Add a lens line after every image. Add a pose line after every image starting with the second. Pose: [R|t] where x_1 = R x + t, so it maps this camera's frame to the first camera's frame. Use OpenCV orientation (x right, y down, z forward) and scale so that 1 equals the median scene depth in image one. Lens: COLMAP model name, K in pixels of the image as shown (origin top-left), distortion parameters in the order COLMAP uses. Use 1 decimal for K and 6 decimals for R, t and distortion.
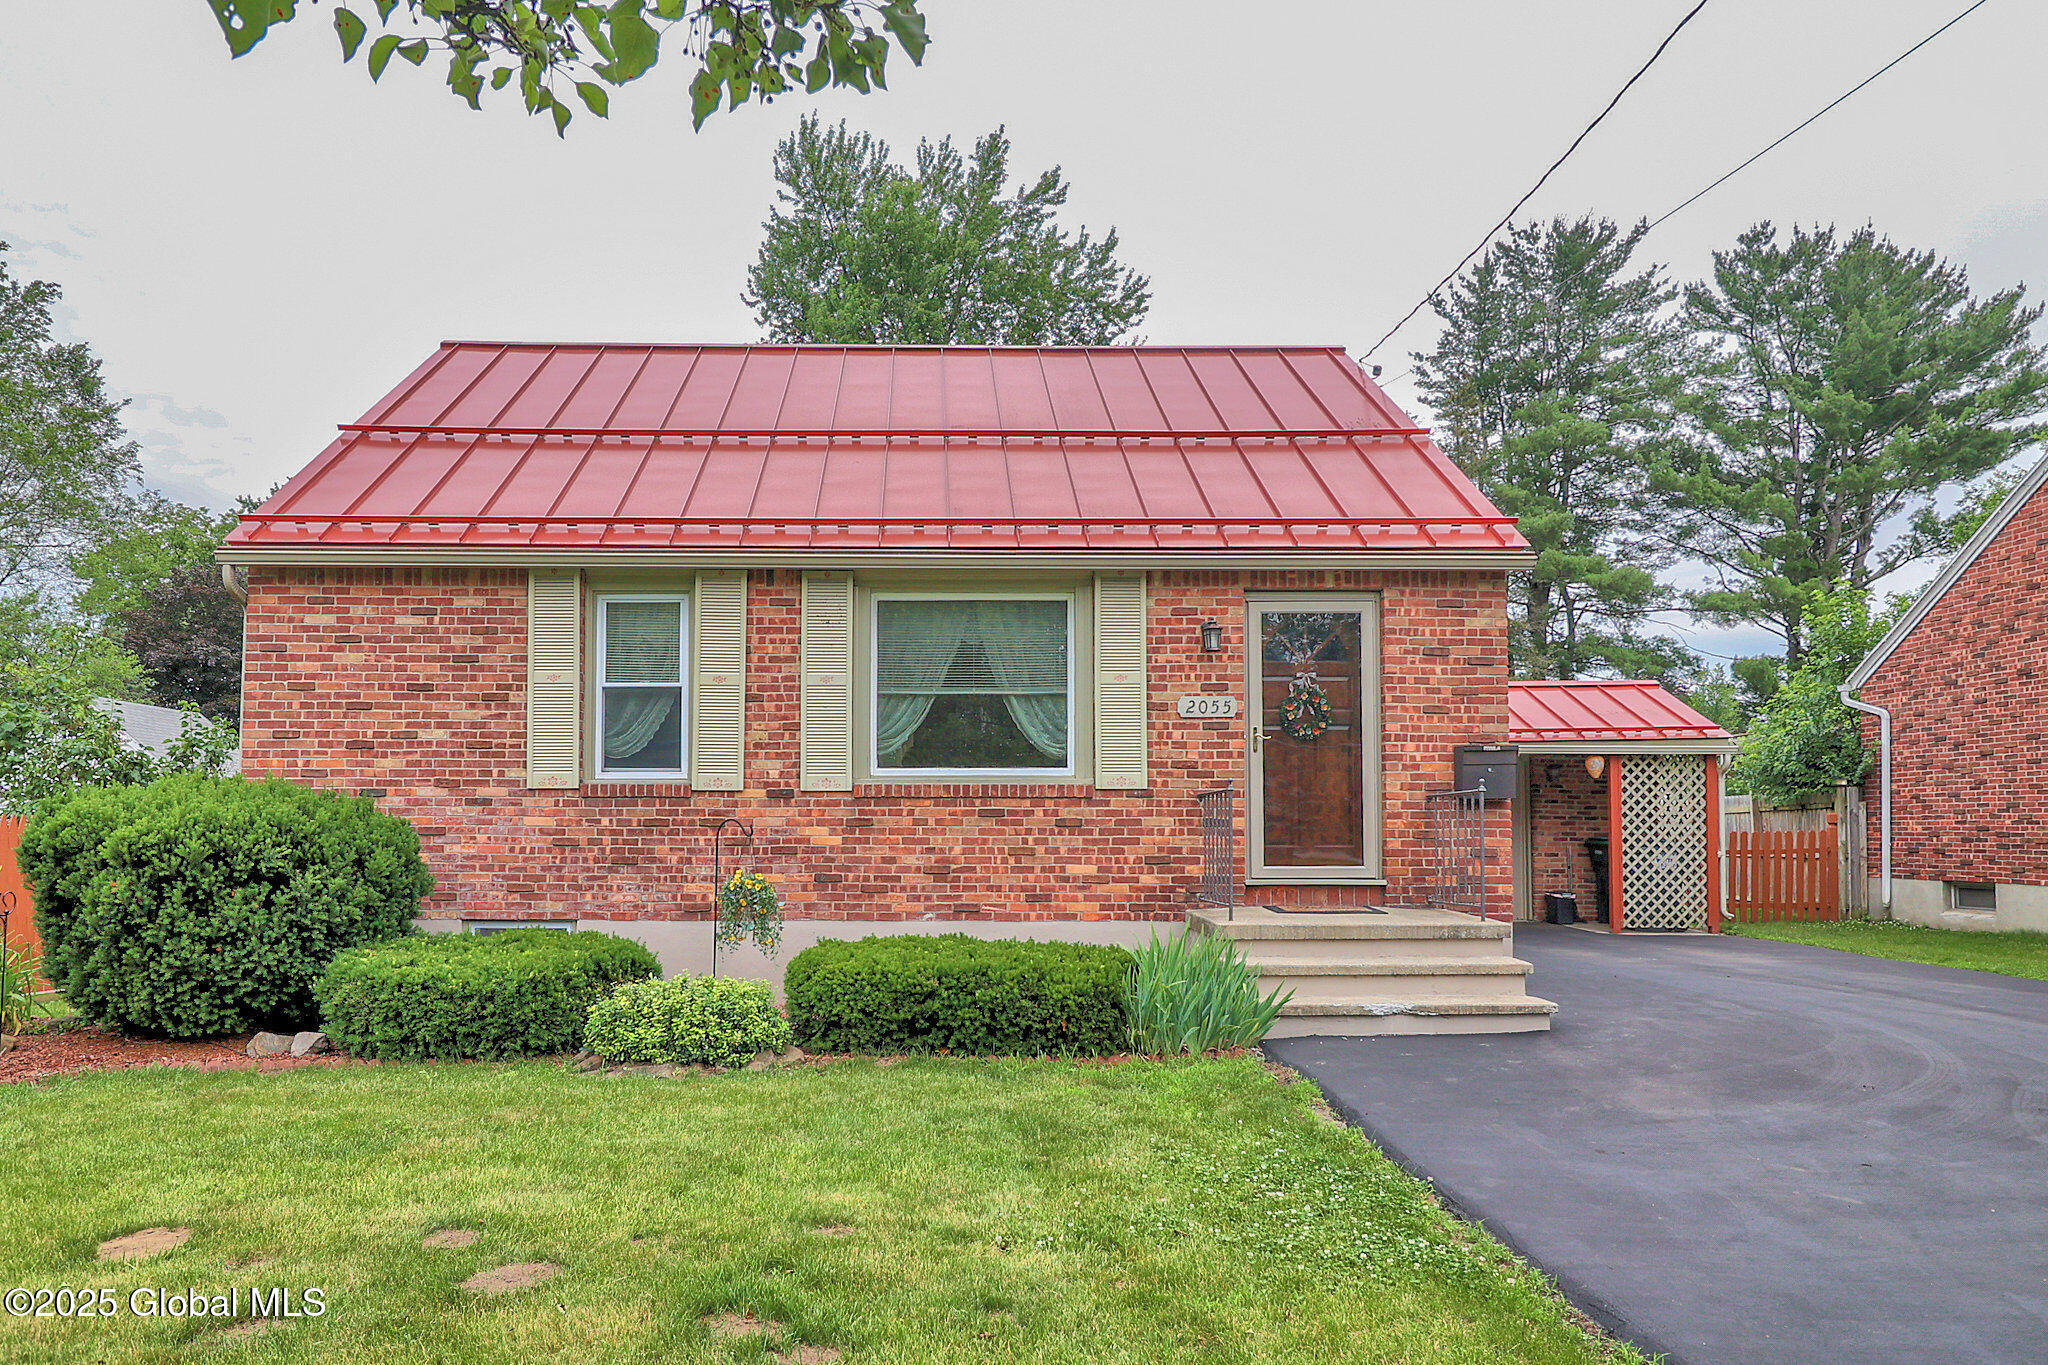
lens RADIAL K [[1321.2, 0, 936.2], [0, 1321.2, 796.3], [0, 0, 1]] dist [-0.003029, 0.002359]
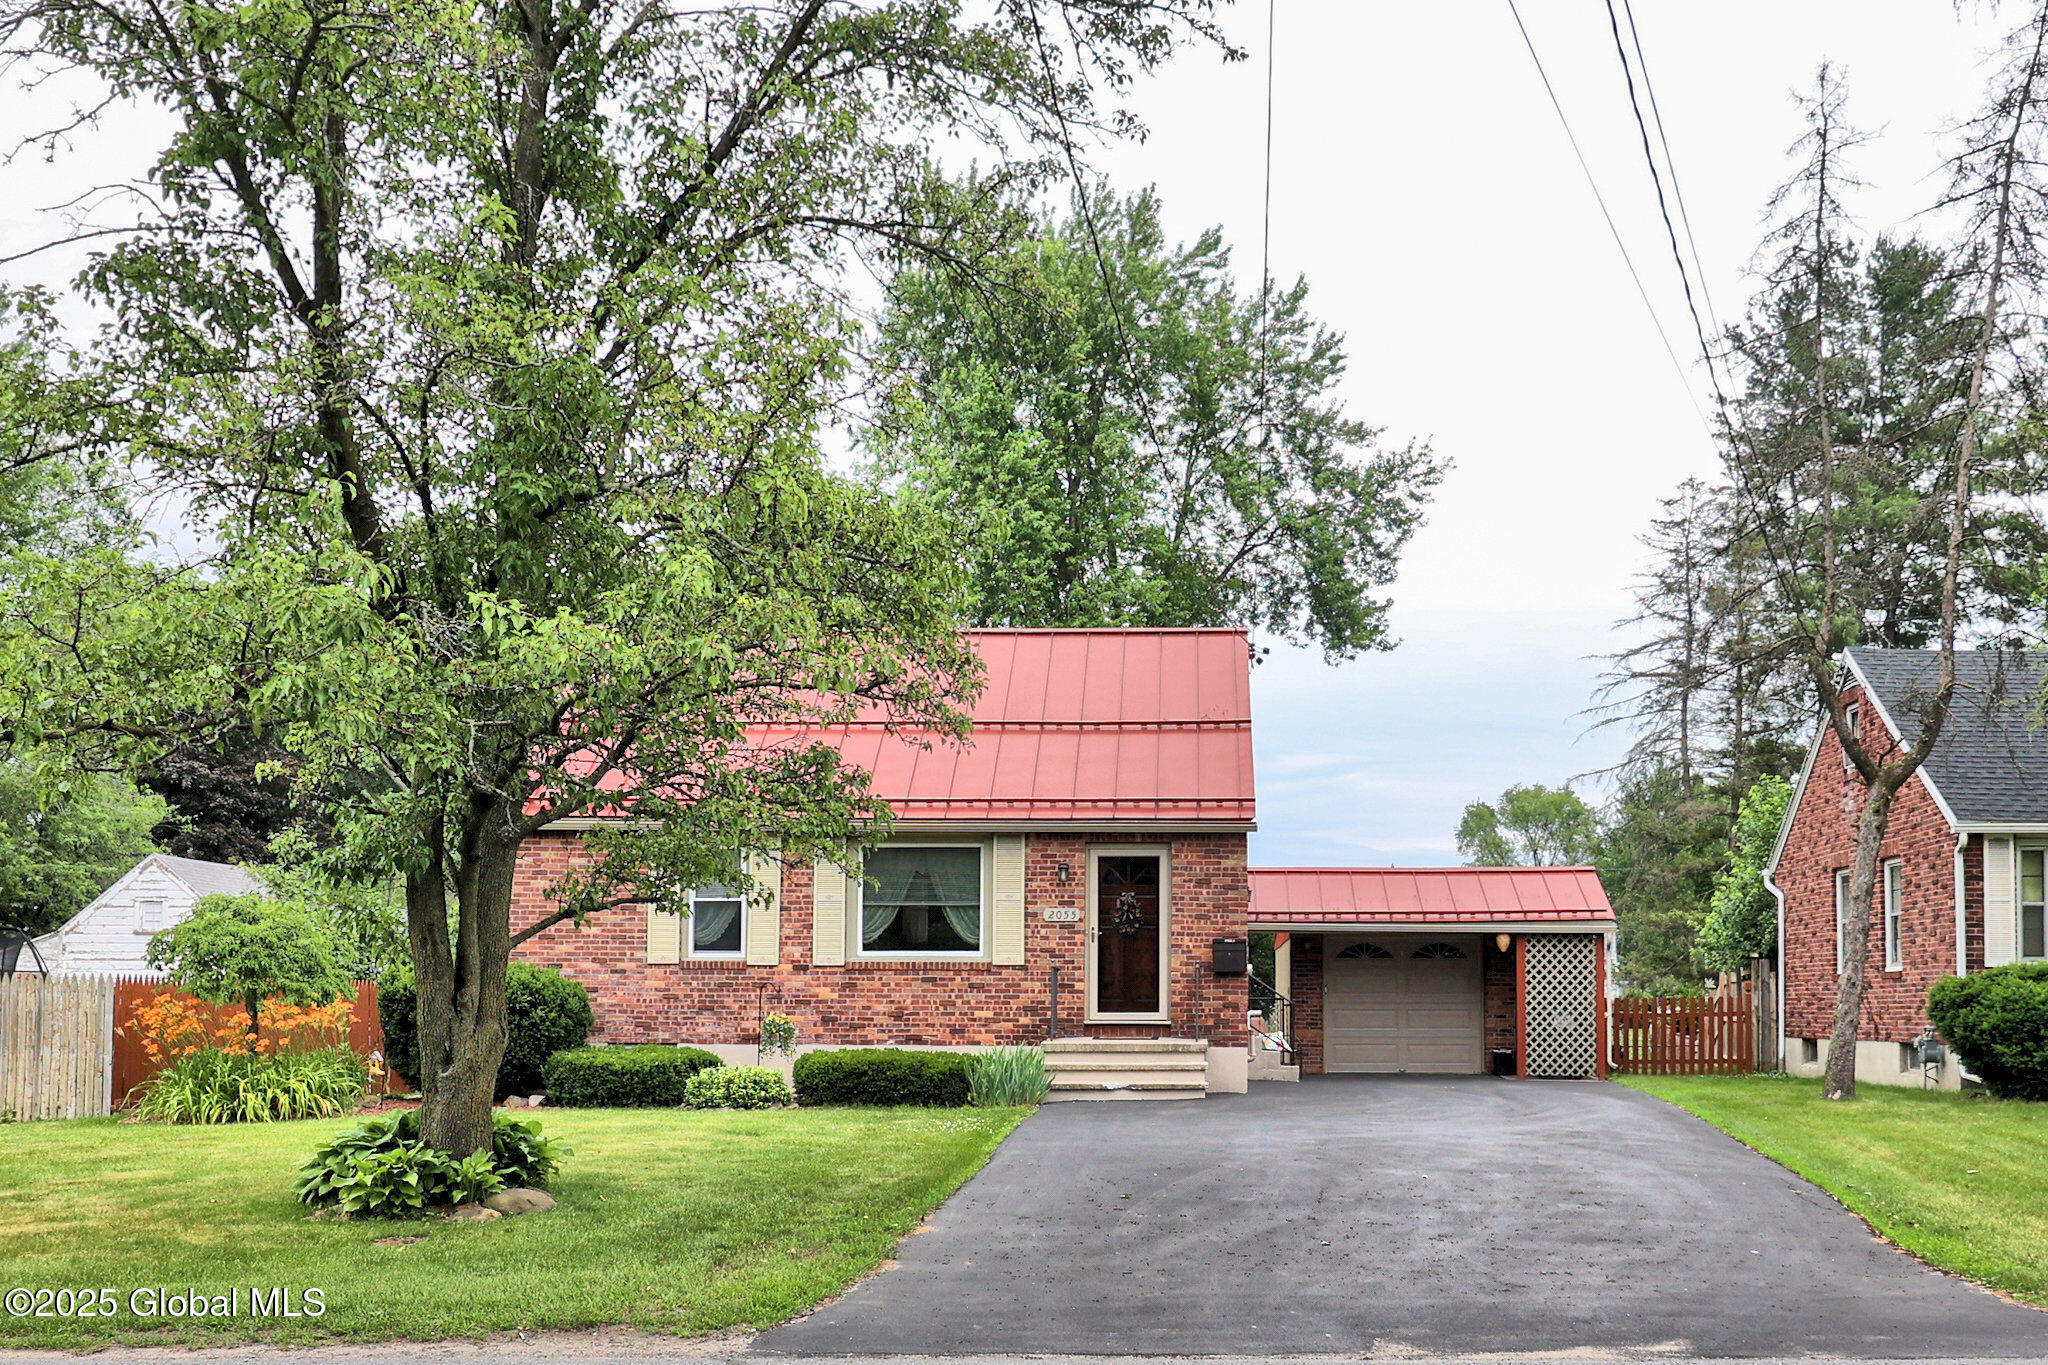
lens RADIAL K [[2129.0, 0, 1172.4], [0, 2129.0, 904.6], [0, 0, 1]] dist [-0.008209, 0.024970]
pose [[0.999809, 0.002480, -0.019364, 0.390385], [-0.002903, 0.999757, -0.021841, -0.022934], [0.019305, 0.021893, 0.999574, -1.619266]]
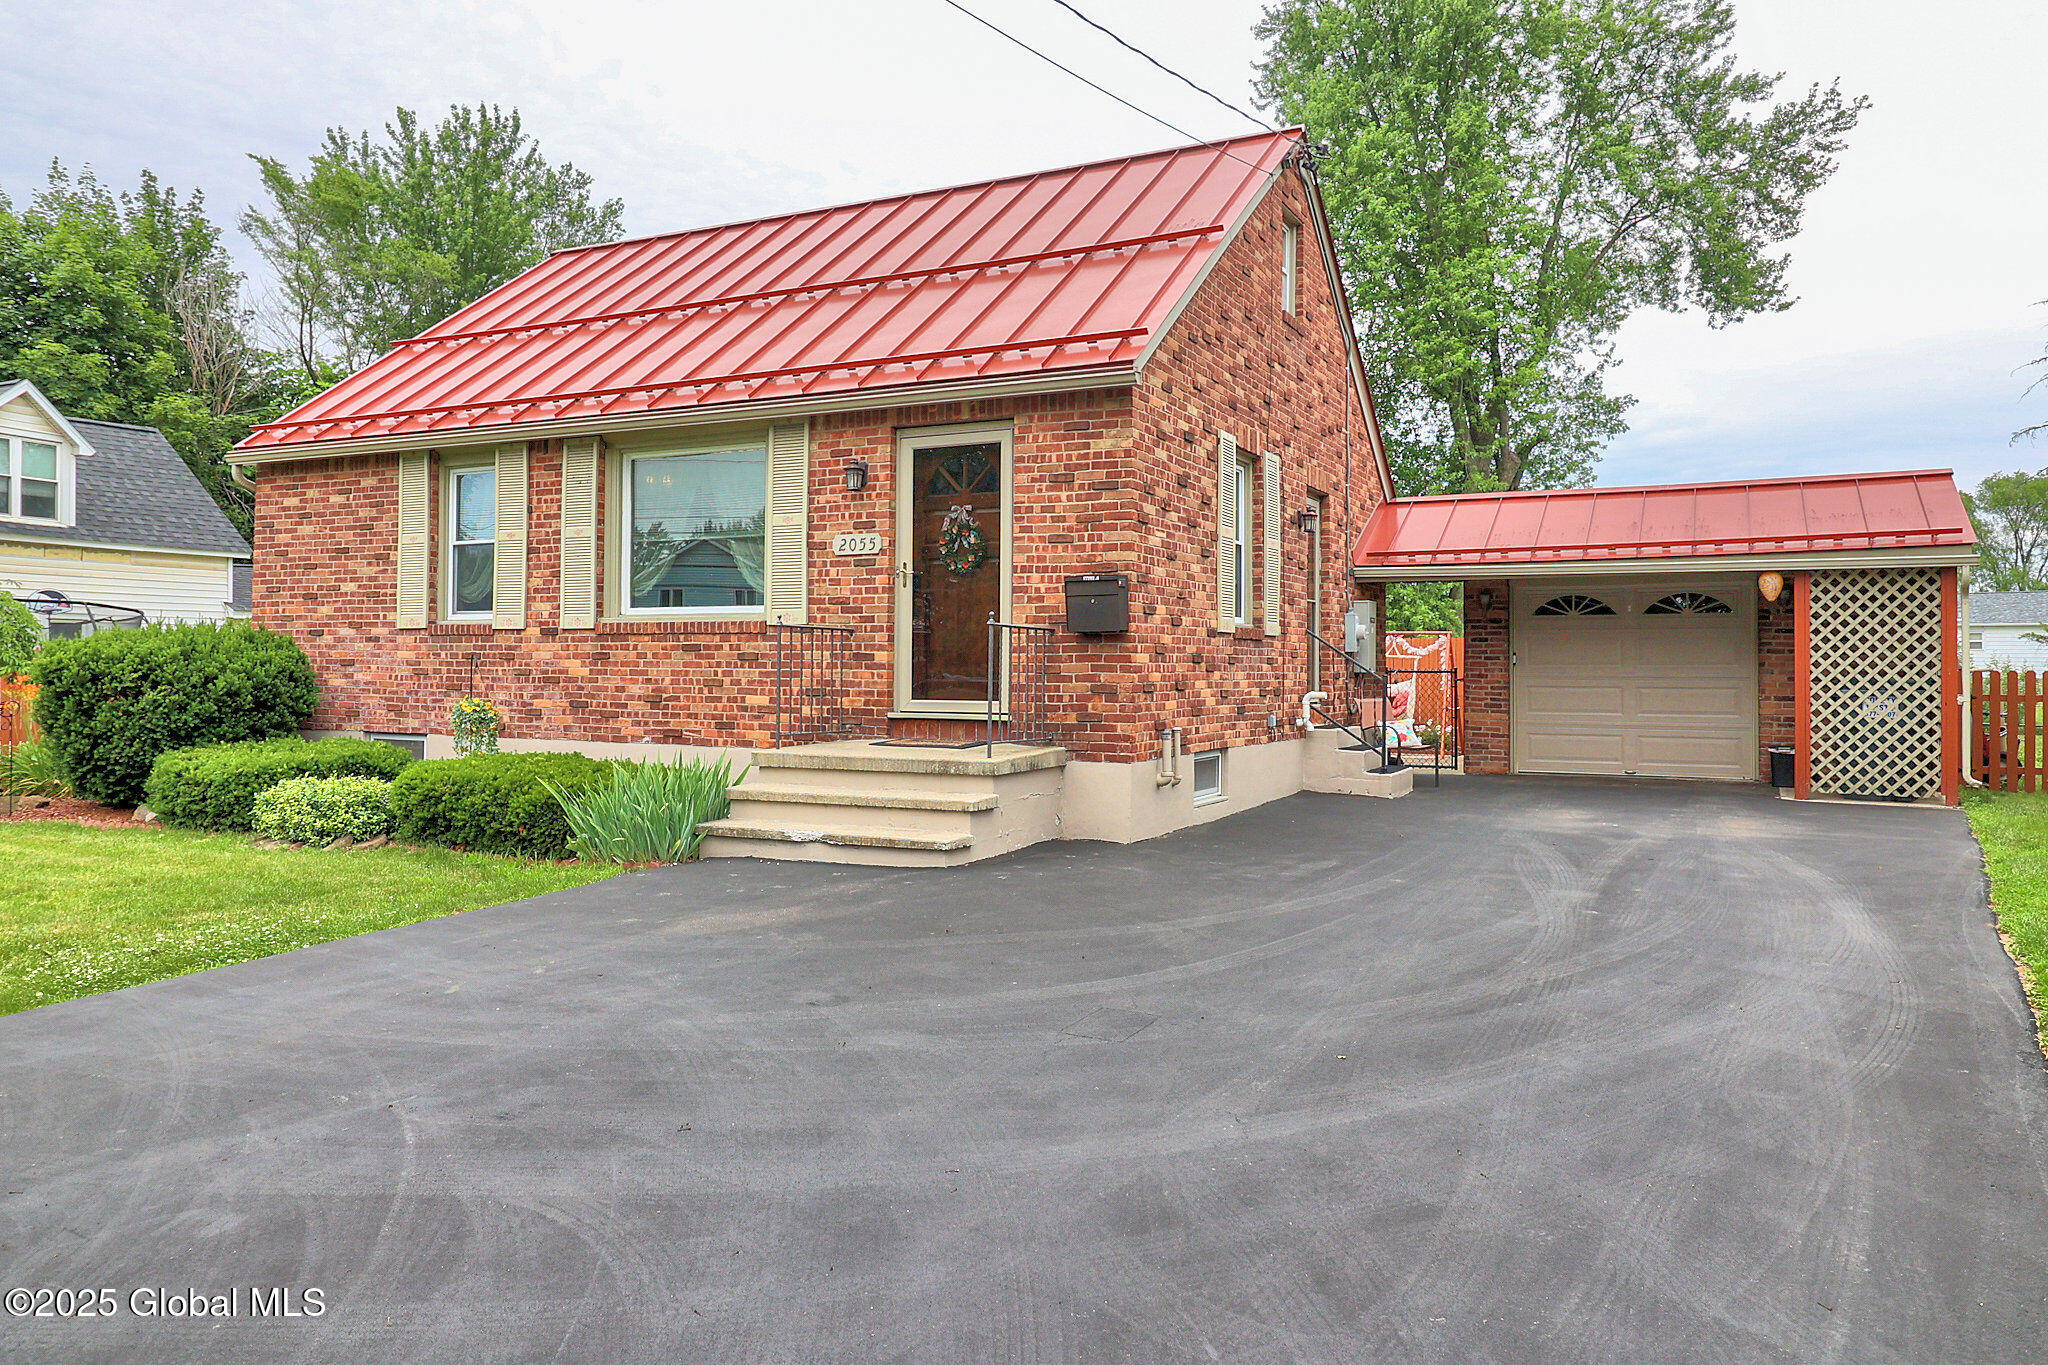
lens RADIAL K [[1416.1, 0, 1011.0], [0, 1416.1, 644.3], [0, 0, 1]] dist [0.000361, 0.000880]
pose [[0.888494, -0.002626, -0.458882, 0.812894], [0.007823, 0.999925, 0.009426, 0.000846], [0.458822, -0.011965, 0.888447, 0.071760]]
